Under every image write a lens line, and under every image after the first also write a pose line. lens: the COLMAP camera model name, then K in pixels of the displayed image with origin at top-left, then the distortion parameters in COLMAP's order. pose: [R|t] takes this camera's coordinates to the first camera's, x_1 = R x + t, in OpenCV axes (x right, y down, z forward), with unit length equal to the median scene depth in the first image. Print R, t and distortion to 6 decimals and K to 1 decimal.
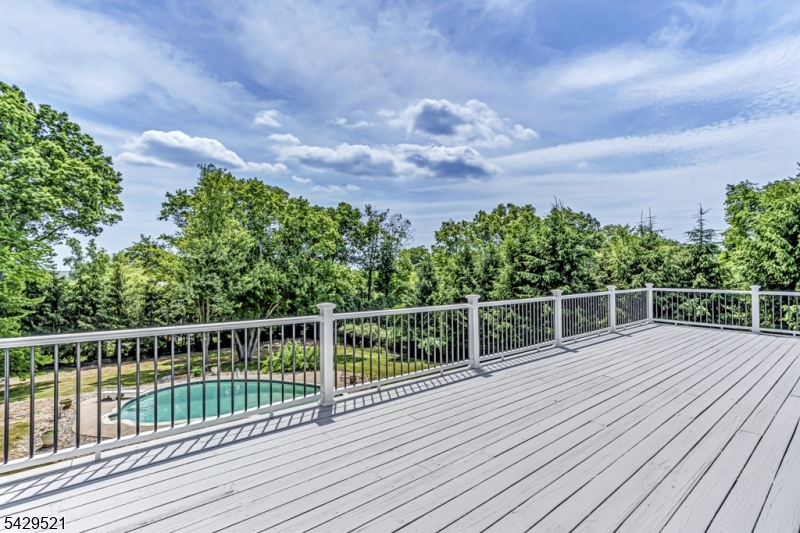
lens RADIAL K [[365.5, 0, 403.8], [0, 365.5, 268.1], [0, 0, 1]] dist [-0.010011, 0.006347]
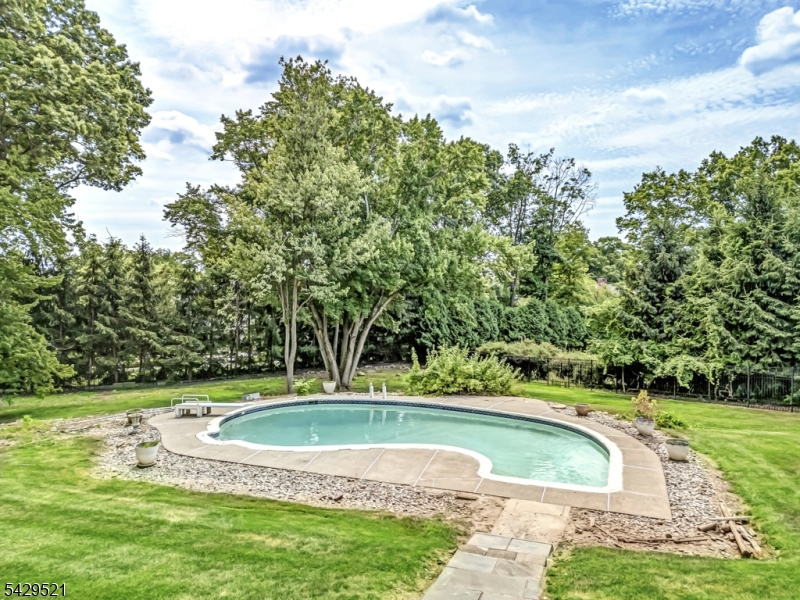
lens RADIAL K [[602.8, 0, 398.8], [0, 602.8, 301.0], [0, 0, 1]] dist [0.043162, -0.031946]
pose [[0.978107, 0.013135, -0.207688, -0.118574], [-0.004523, 0.999112, 0.041886, 0.057617], [0.208054, -0.040029, 0.977298, 0.031364]]
